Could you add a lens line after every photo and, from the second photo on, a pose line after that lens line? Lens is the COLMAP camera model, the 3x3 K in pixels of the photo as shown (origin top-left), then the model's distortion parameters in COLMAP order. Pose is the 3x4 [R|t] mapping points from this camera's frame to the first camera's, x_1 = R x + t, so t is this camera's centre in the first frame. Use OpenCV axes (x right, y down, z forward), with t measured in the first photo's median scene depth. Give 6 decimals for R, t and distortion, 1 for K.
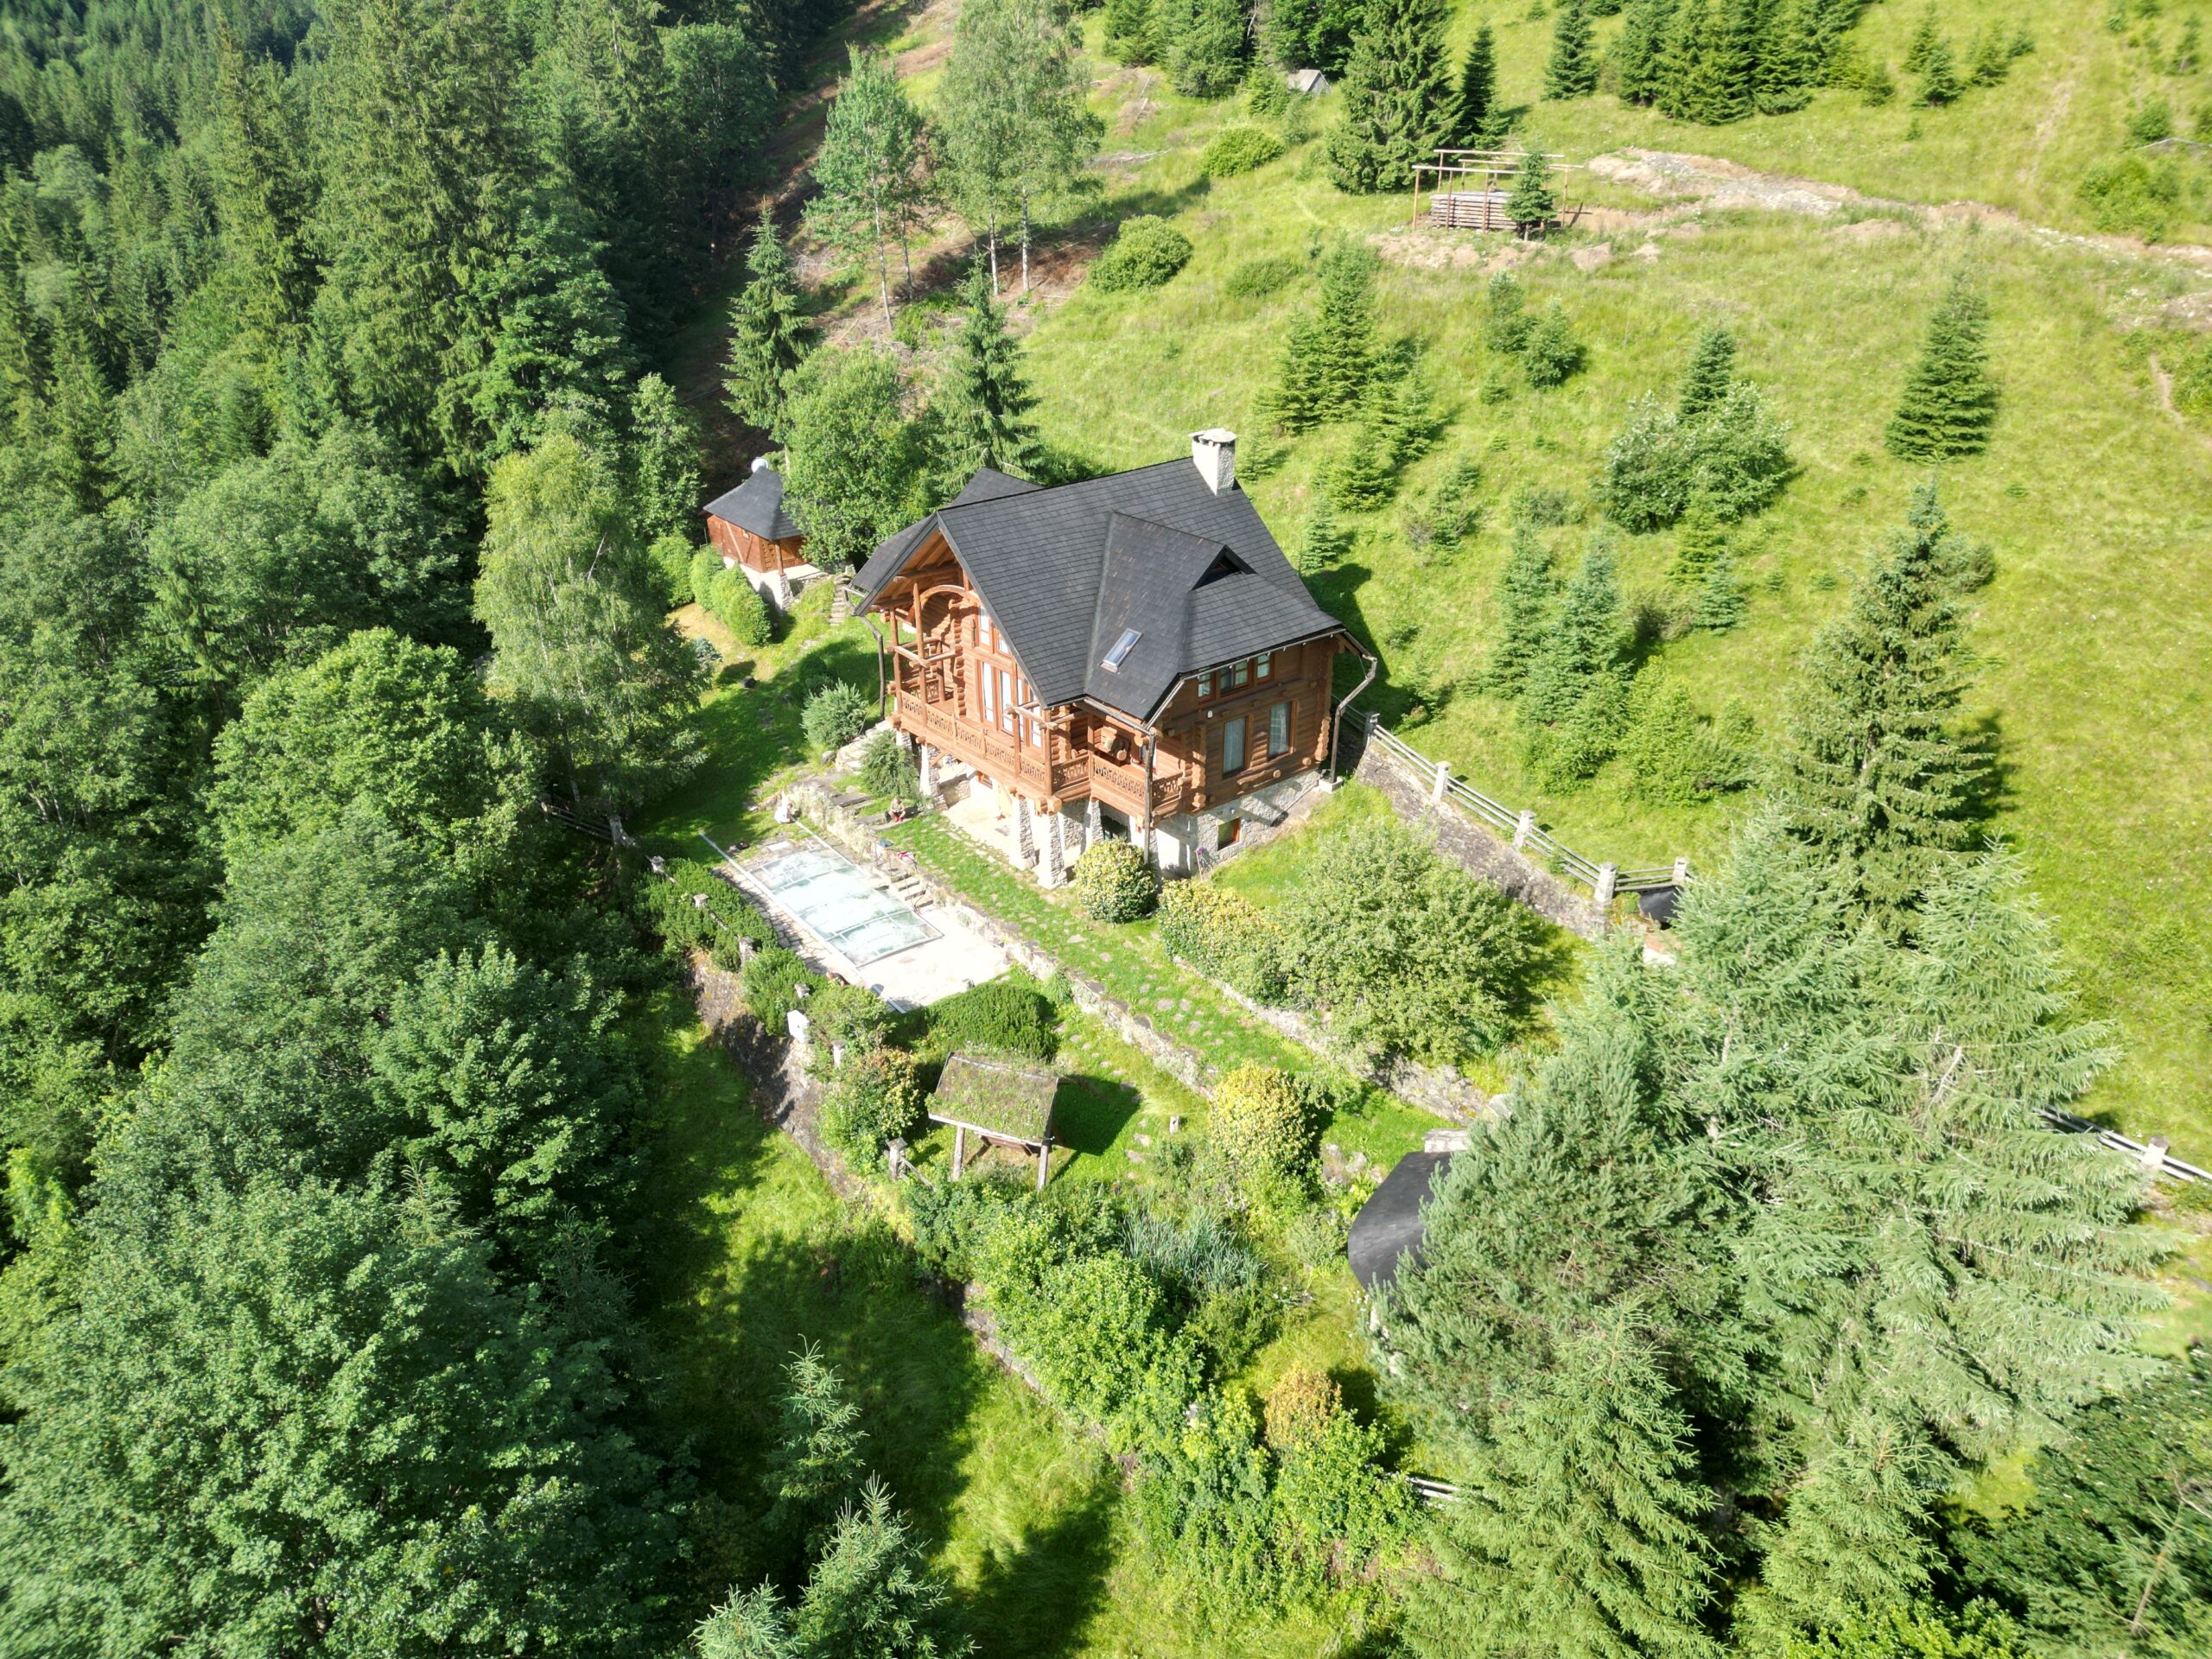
lens RADIAL K [[1553.9, 0, 1098.9], [0, 1553.9, 821.0], [0, 0, 1]] dist [0.084028, -0.078051]
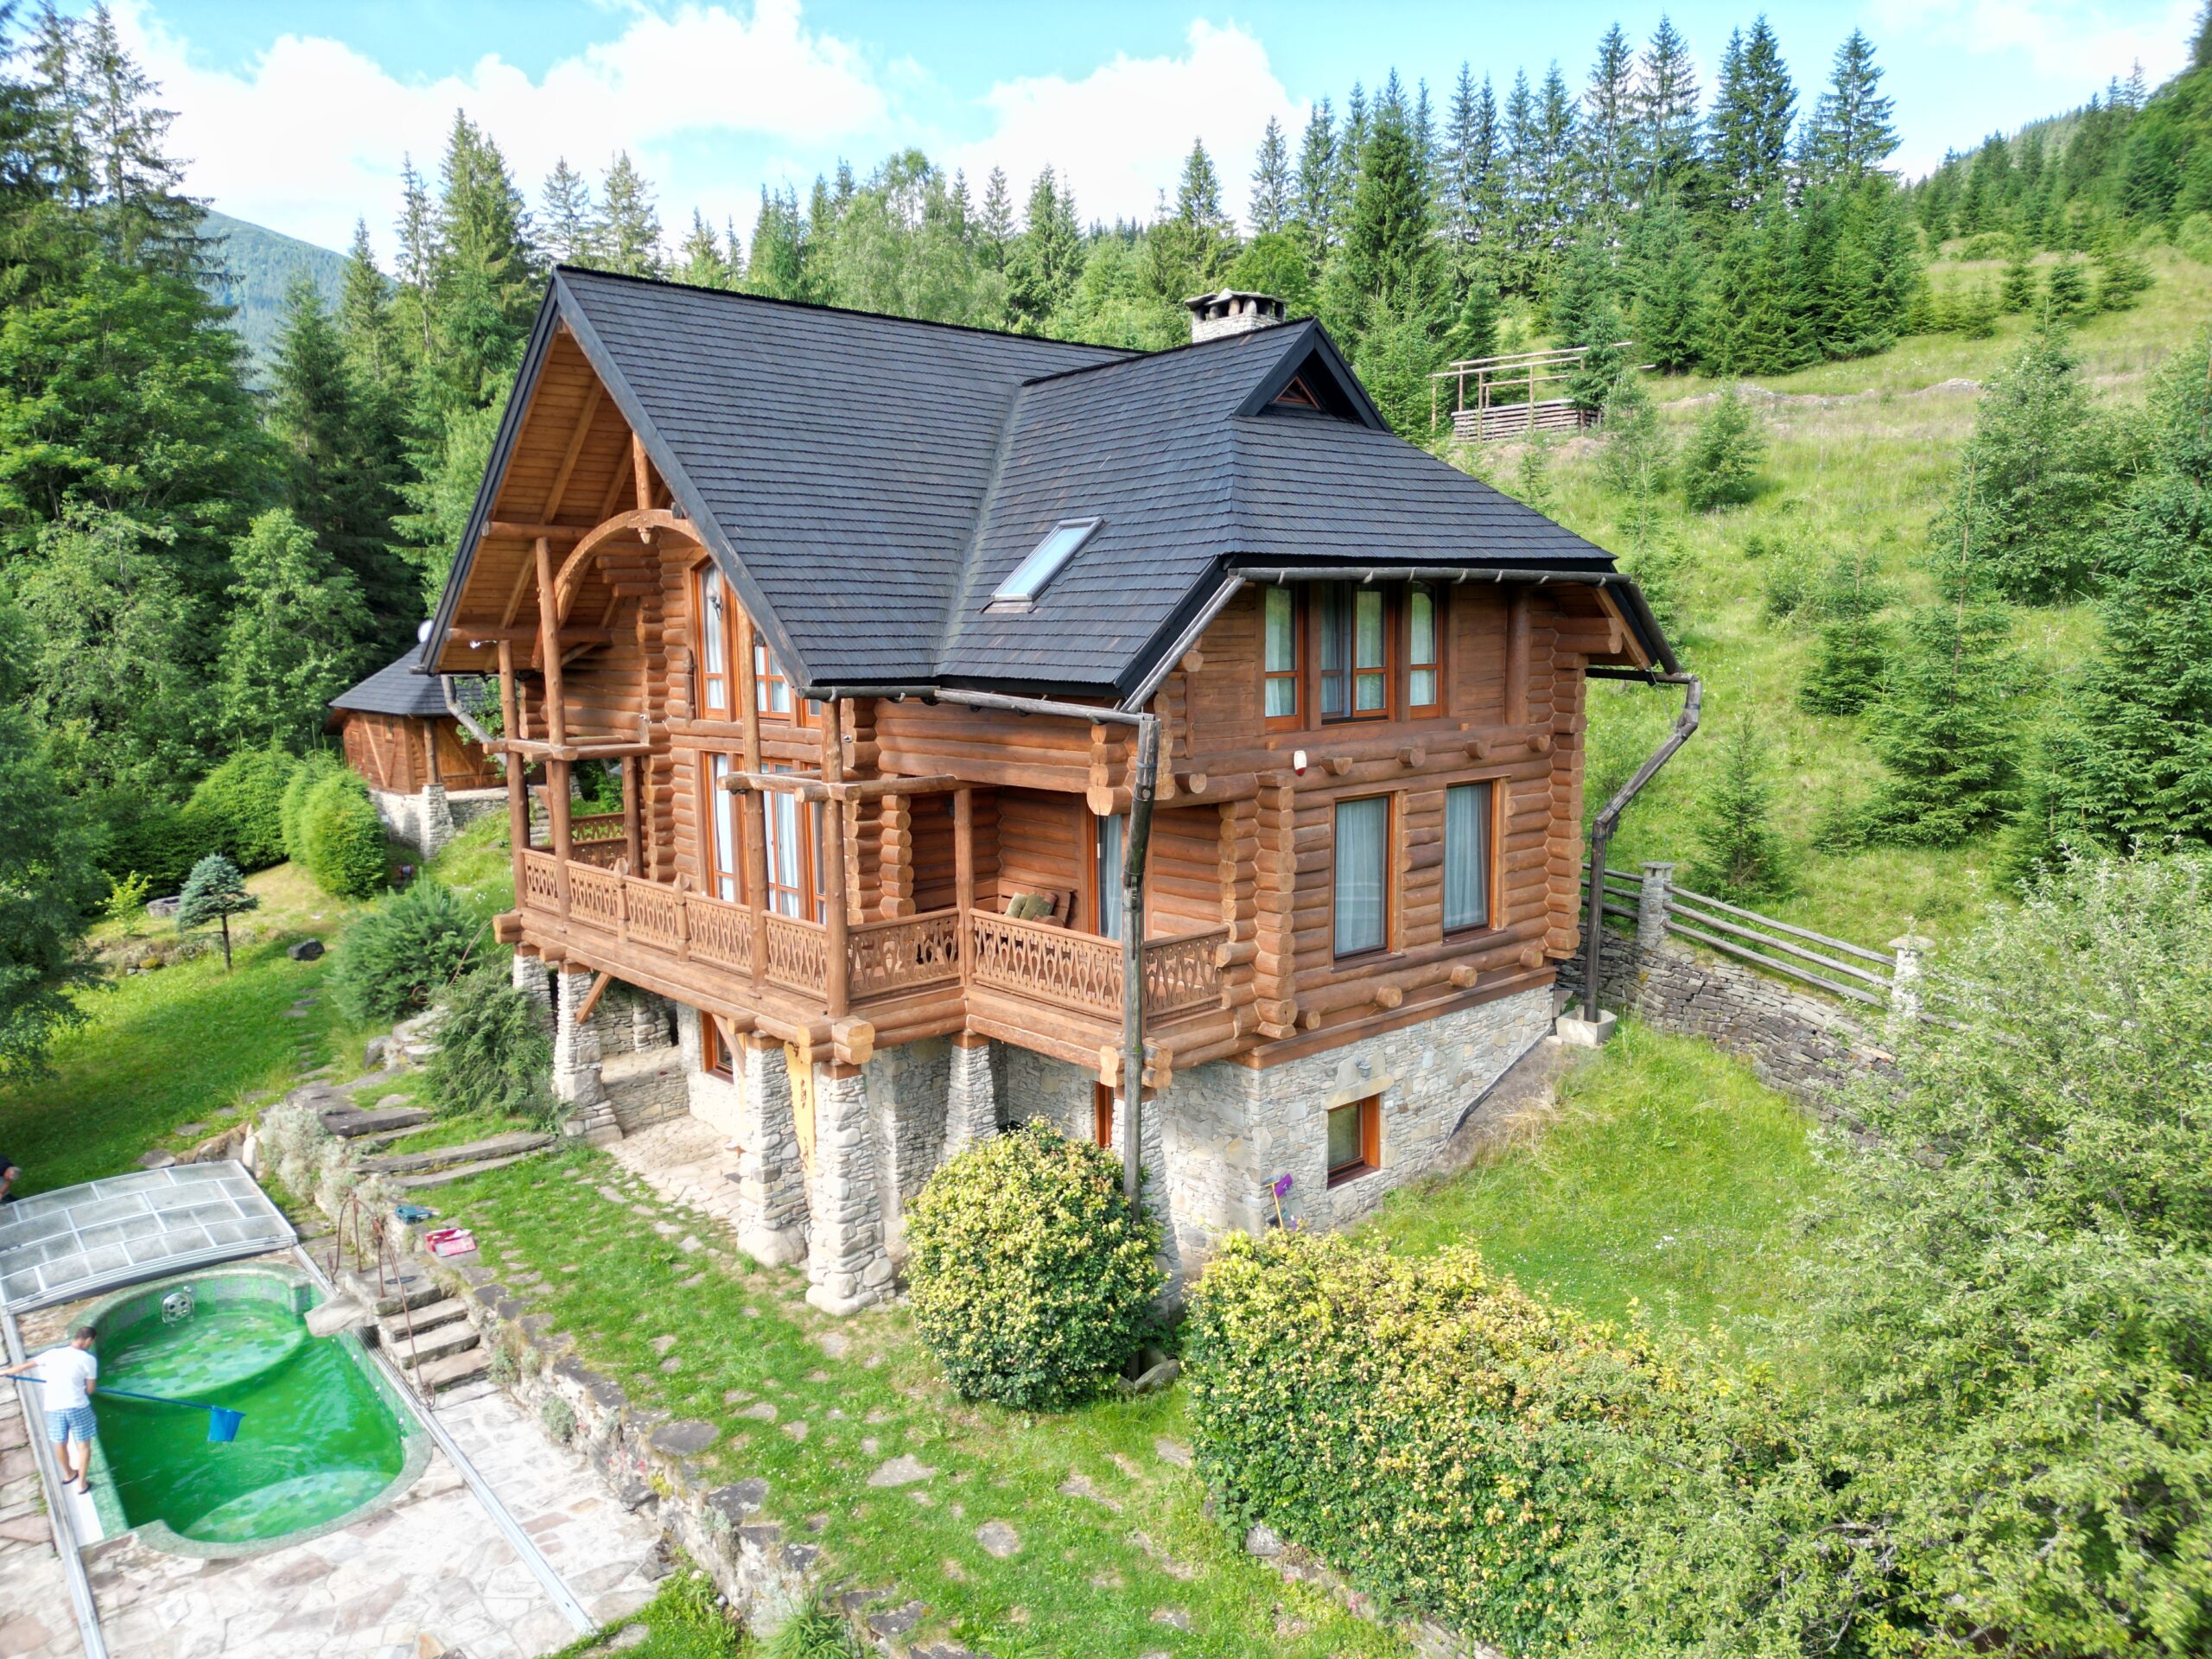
lens RADIAL K [[1553.9, 0, 1098.9], [0, 1553.9, 821.0], [0, 0, 1]] dist [0.084028, -0.078051]
pose [[0.998986, -0.010947, 0.043679, 0.010044], [0.024571, 0.945383, -0.325034, 0.052845], [-0.037735, 0.325778, 0.944693, 0.626312]]
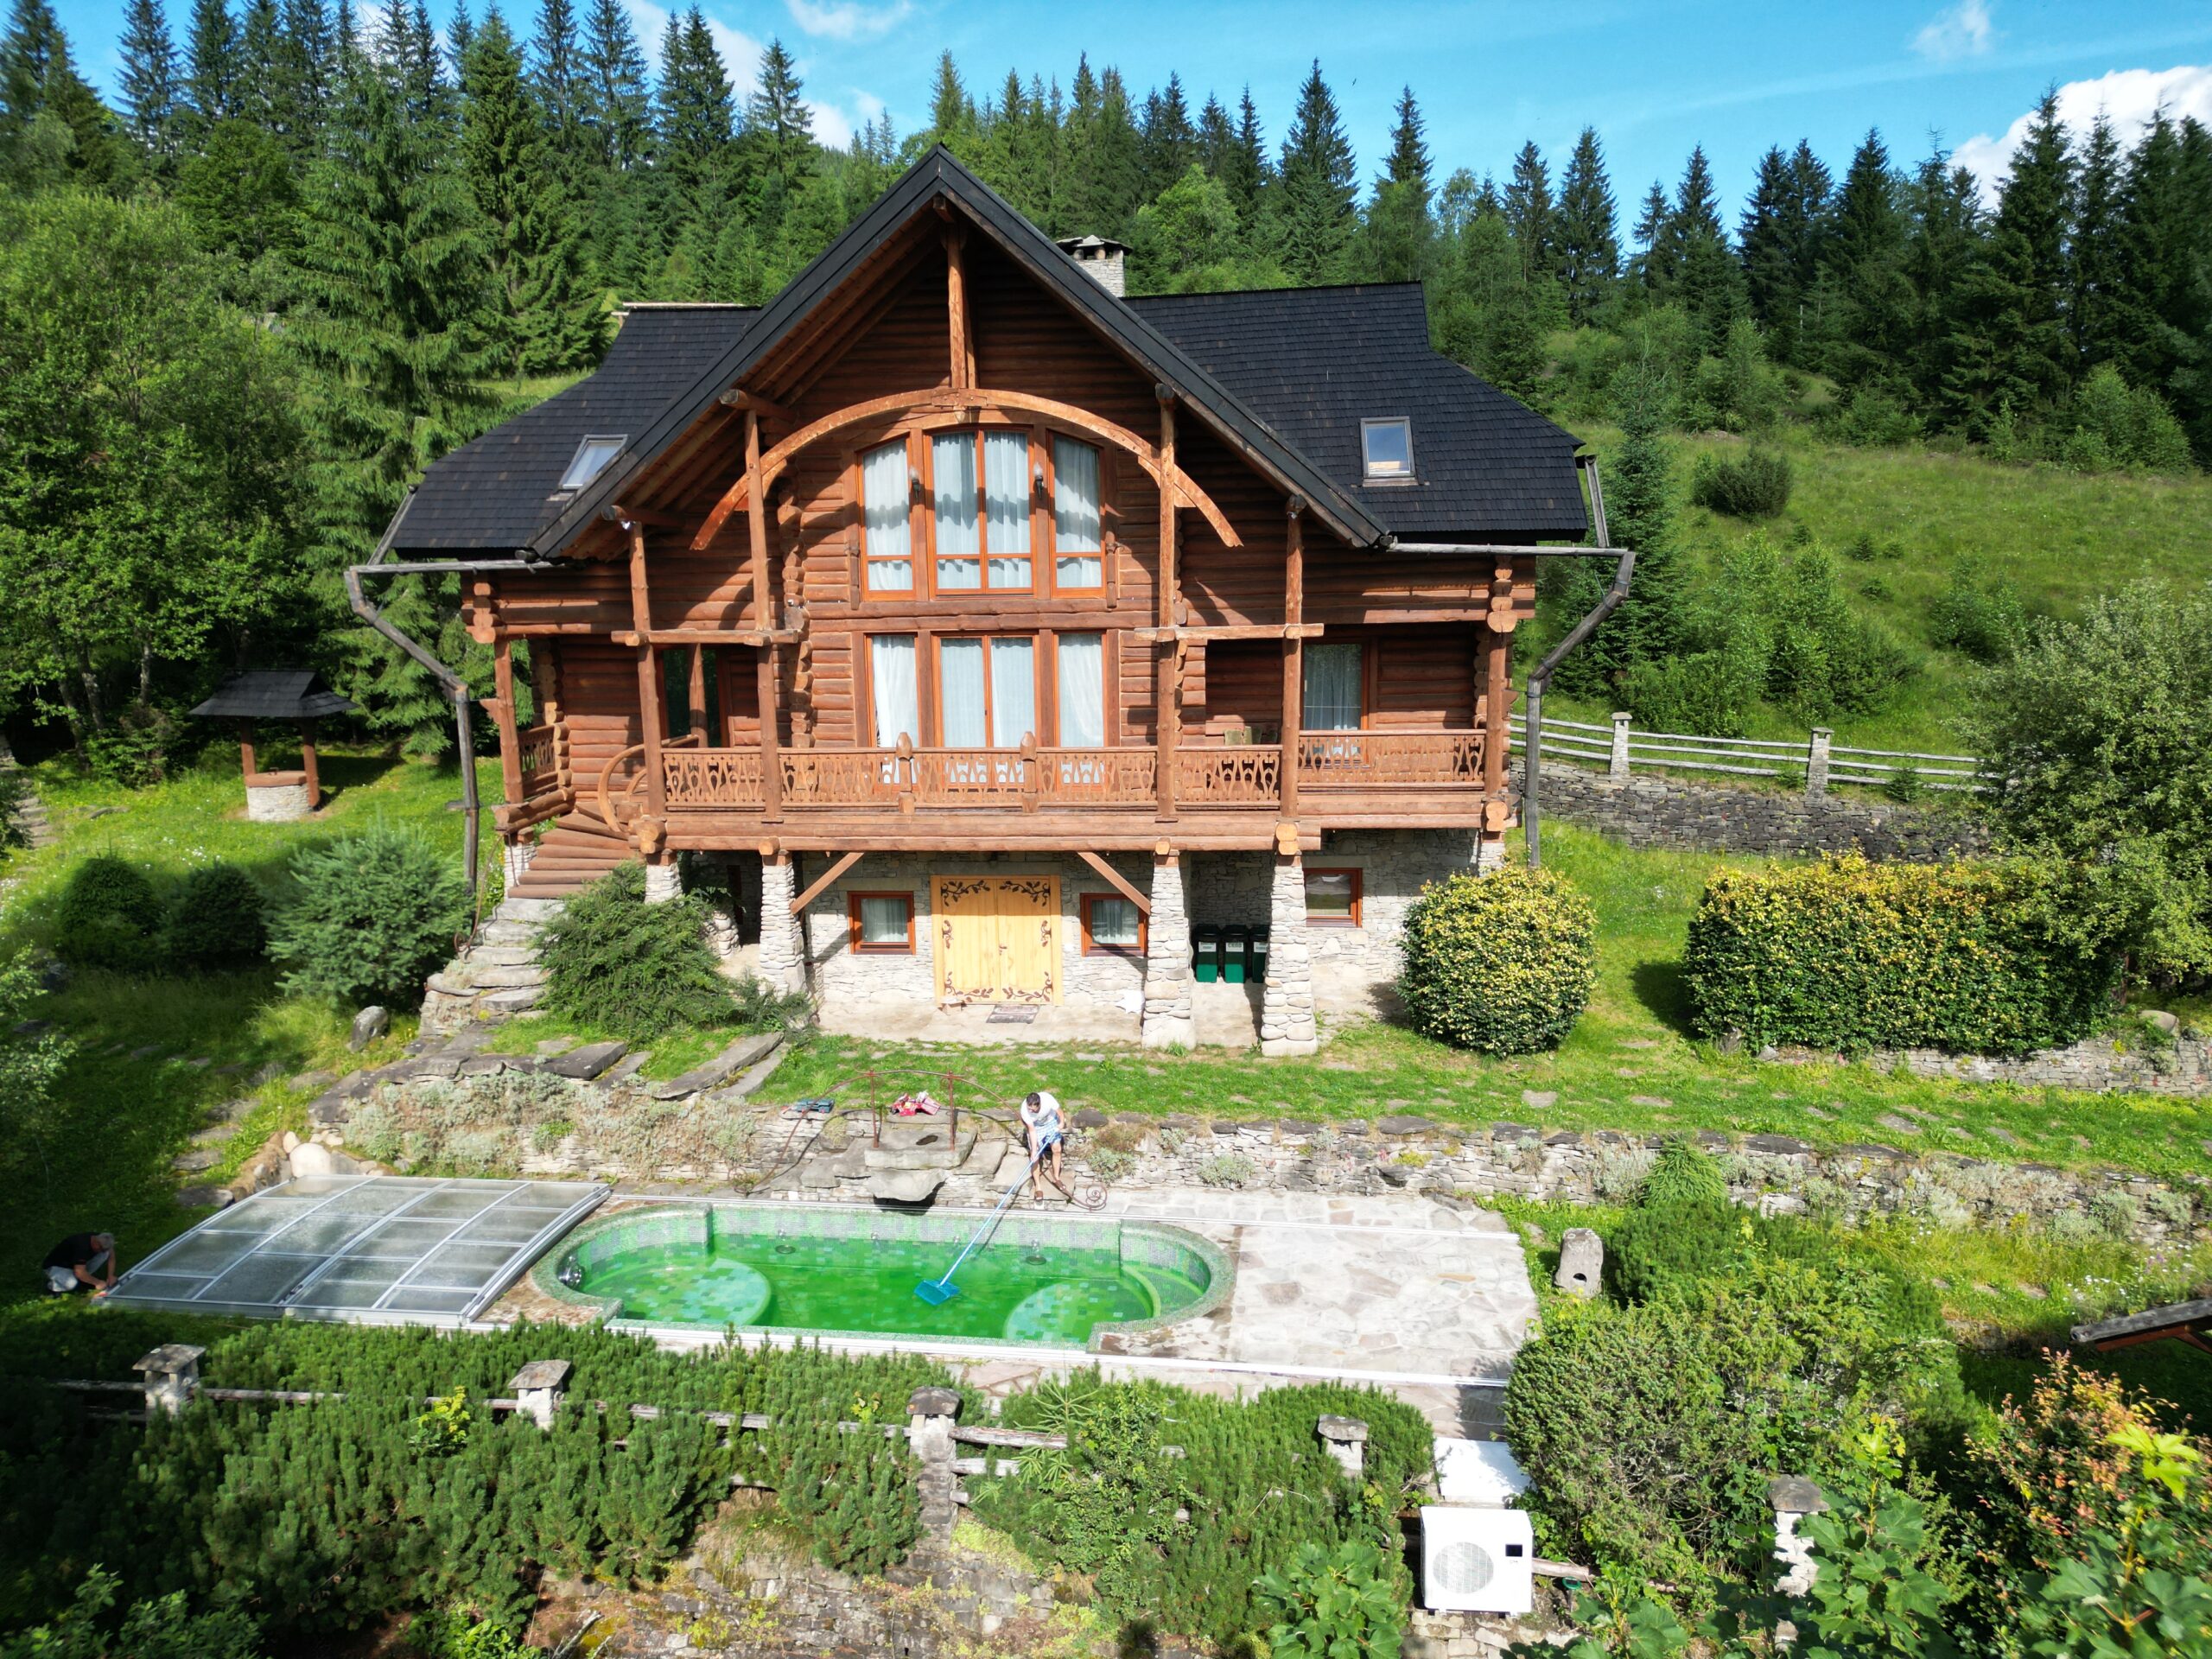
lens RADIAL K [[1553.9, 0, 1098.9], [0, 1553.9, 821.0], [0, 0, 1]] dist [0.084028, -0.078051]
pose [[0.699624, -0.124320, 0.703612, -0.328047], [0.331002, 0.929099, -0.164965, 0.036251], [-0.633217, 0.348311, 0.691170, 0.699215]]
